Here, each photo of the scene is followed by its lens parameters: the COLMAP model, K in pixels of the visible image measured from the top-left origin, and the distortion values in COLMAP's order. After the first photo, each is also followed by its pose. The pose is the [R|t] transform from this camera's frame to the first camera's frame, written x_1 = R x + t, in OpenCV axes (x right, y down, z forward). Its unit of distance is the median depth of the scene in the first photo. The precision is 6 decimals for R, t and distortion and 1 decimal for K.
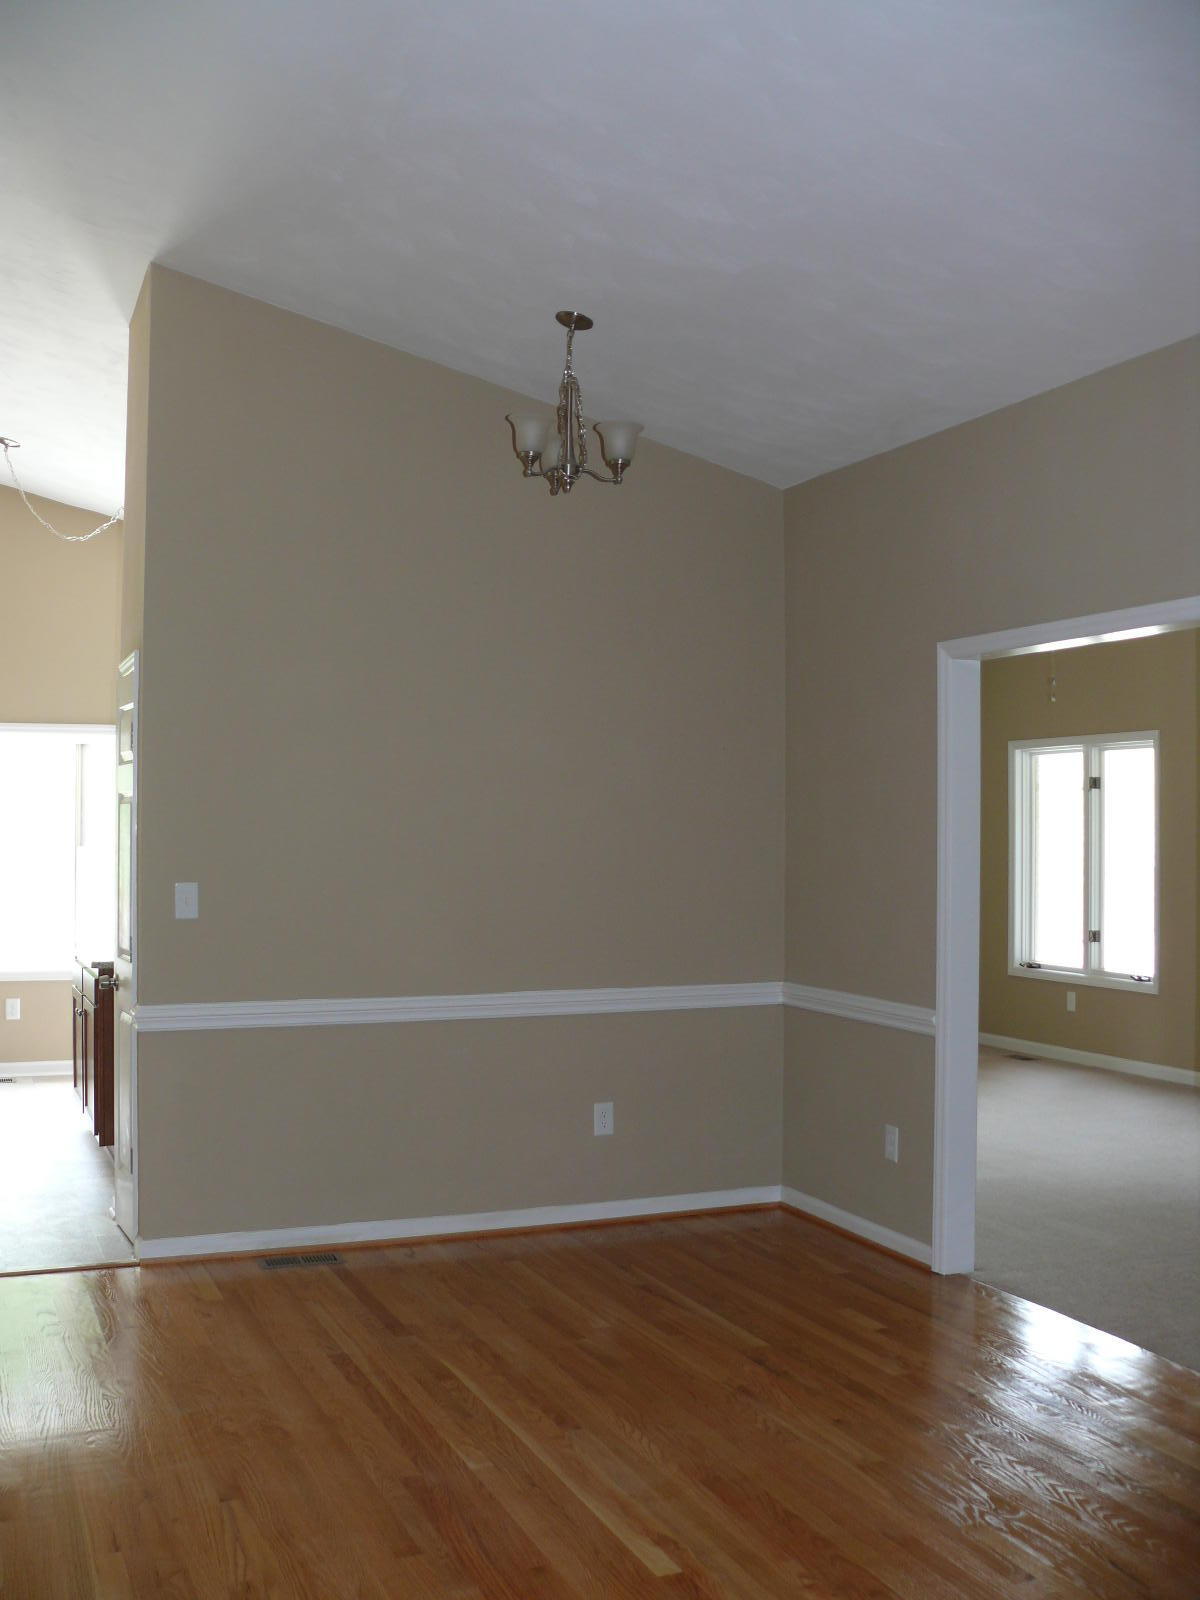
lens RADIAL K [[1646.4, 0, 603.4], [0, 1646.4, 801.5], [0, 0, 1]] dist [-0.126418, 0.000000]
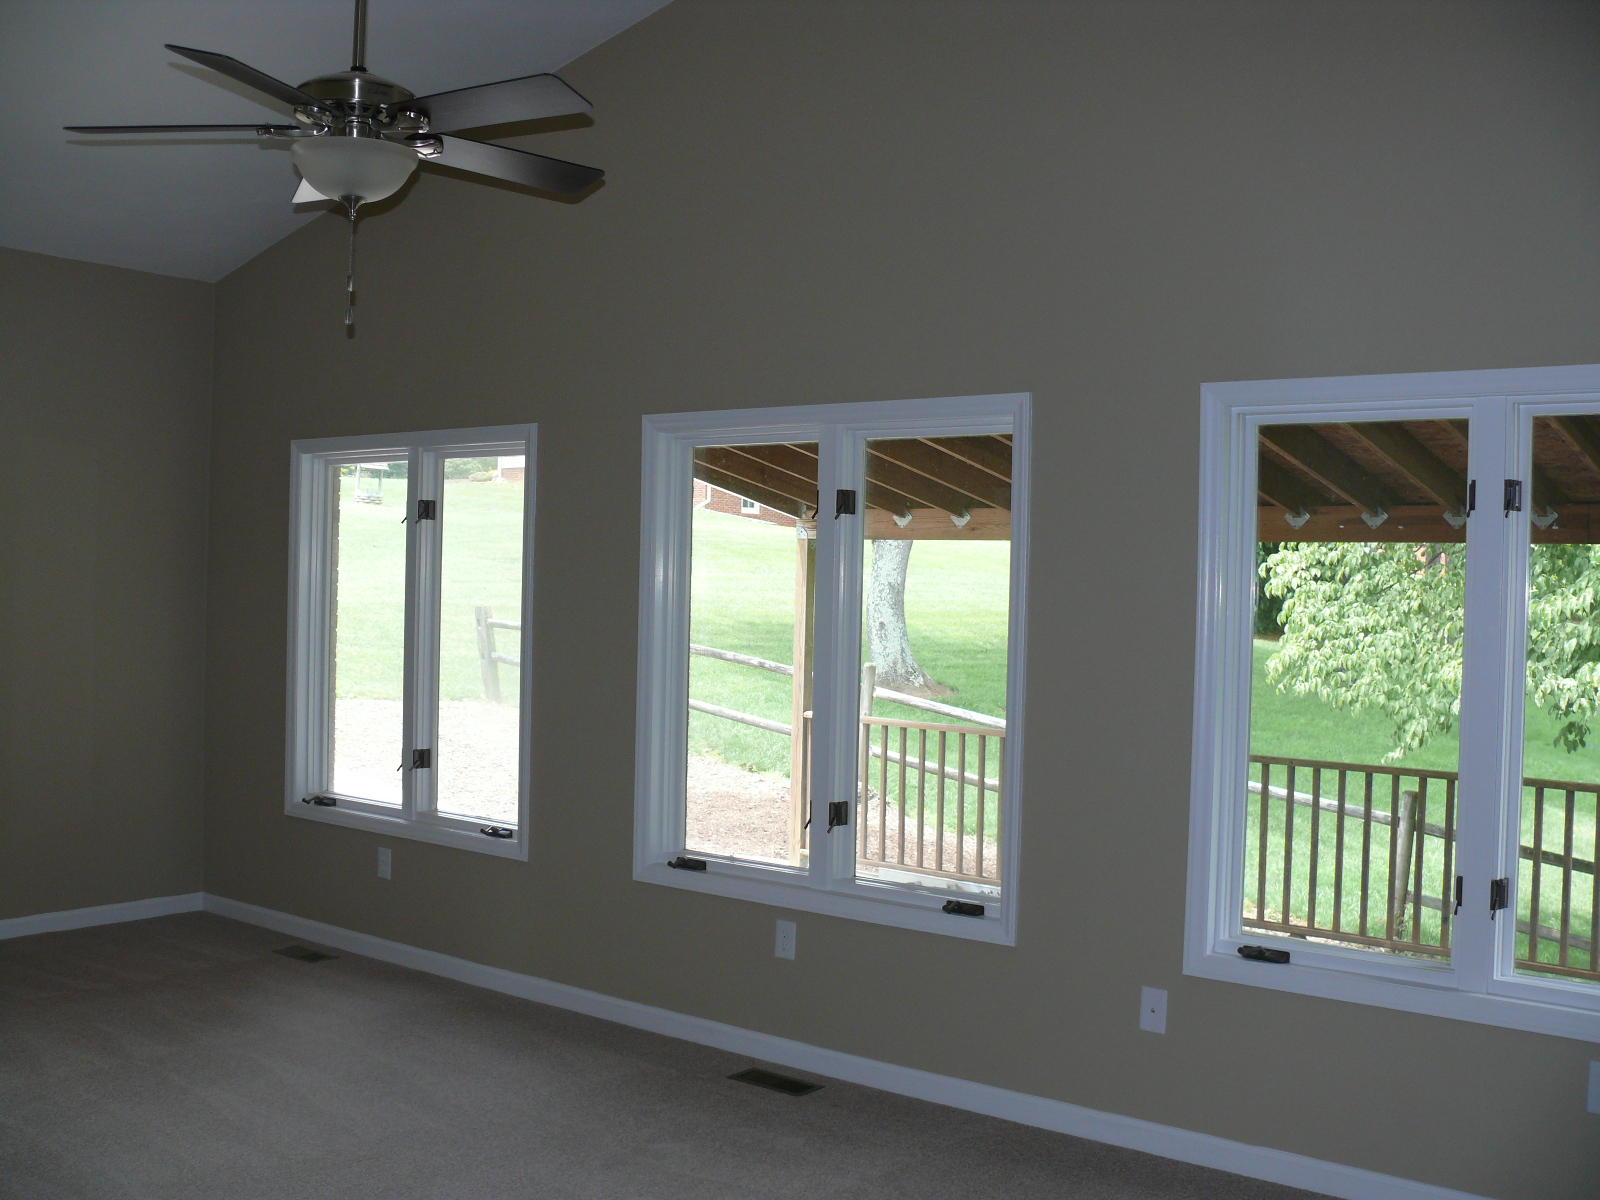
lens RADIAL K [[1646.4, 0, 799.2], [0, 1646.4, 599.6], [0, 0, 1]] dist [-0.126418, 0.000000]
pose [[0.868897, 0.007024, 0.494942, 0.117840], [-0.028630, 0.998939, 0.036085, -0.004158], [-0.494163, -0.045524, 0.868176, 0.389235]]
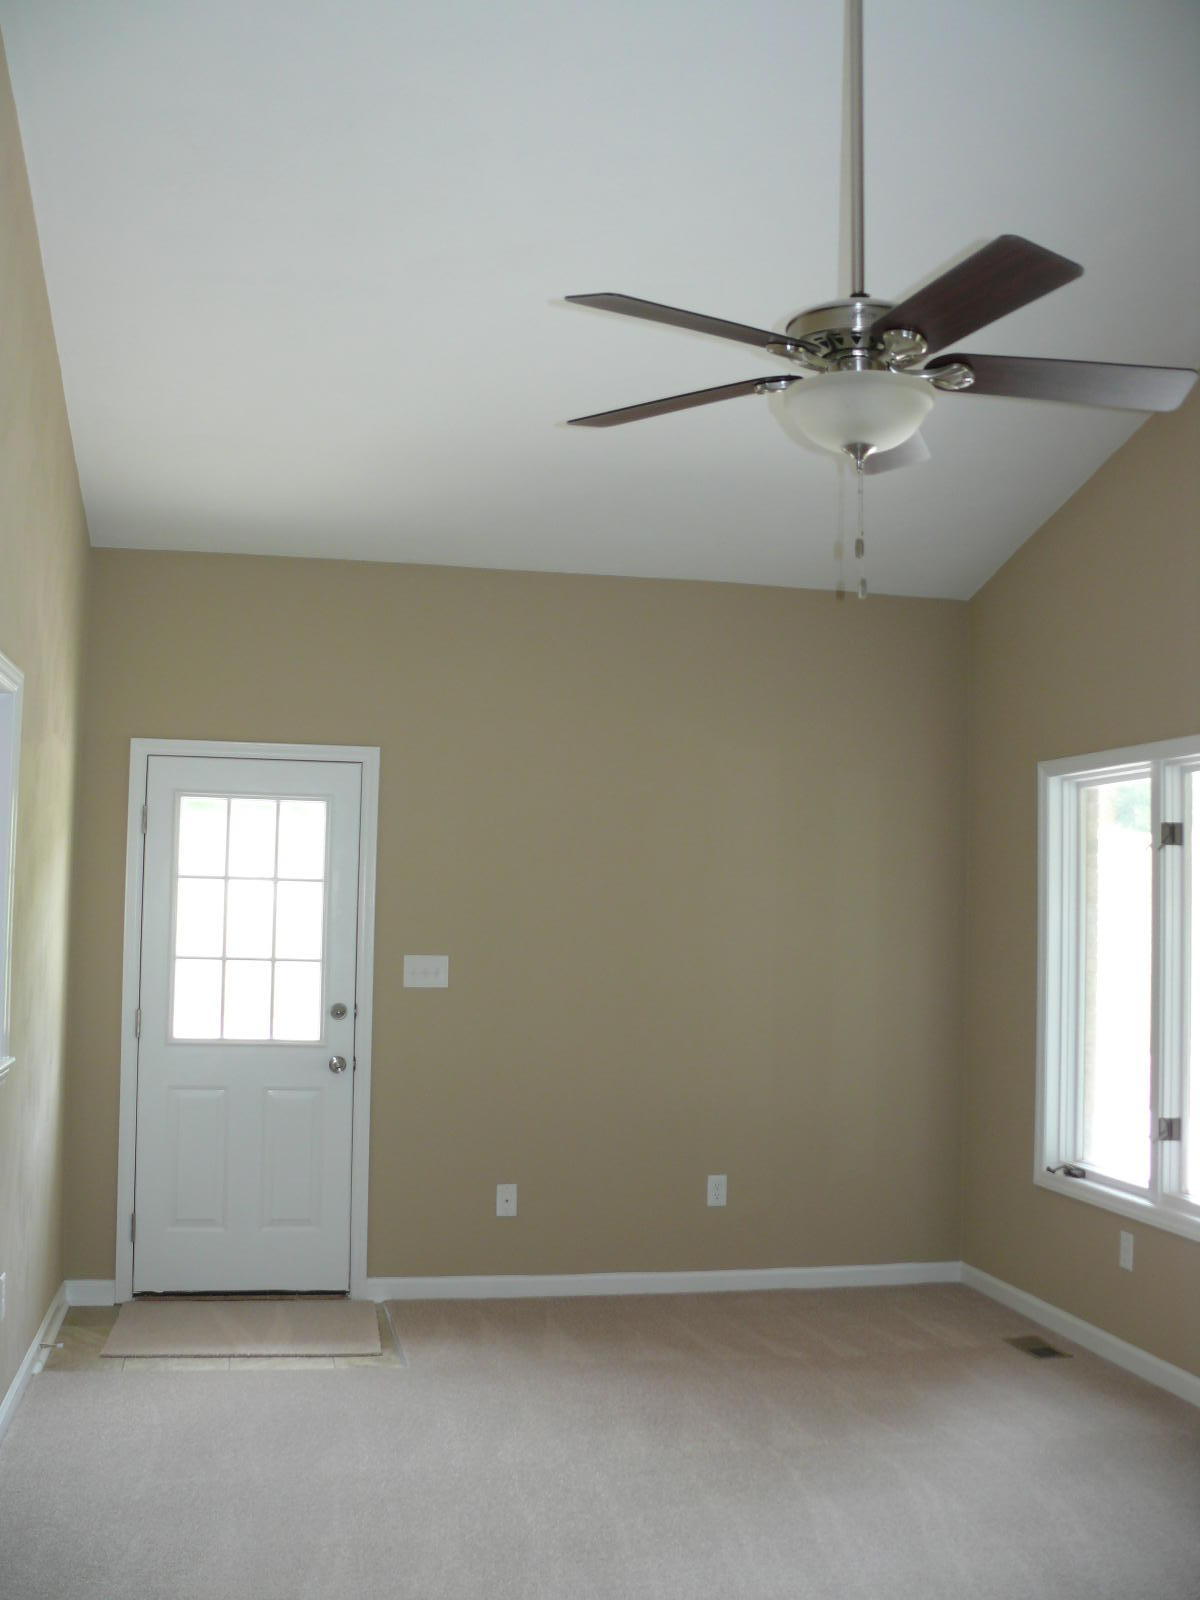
lens RADIAL K [[1646.4, 0, 609.2], [0, 1646.4, 796.2], [0, 0, 1]] dist [-0.126418, 0.000000]
pose [[0.984566, -0.001451, -0.175007, 0.214372], [-0.006255, 0.999035, -0.043470, -0.000121], [0.174901, 0.043894, 0.983607, 0.453986]]
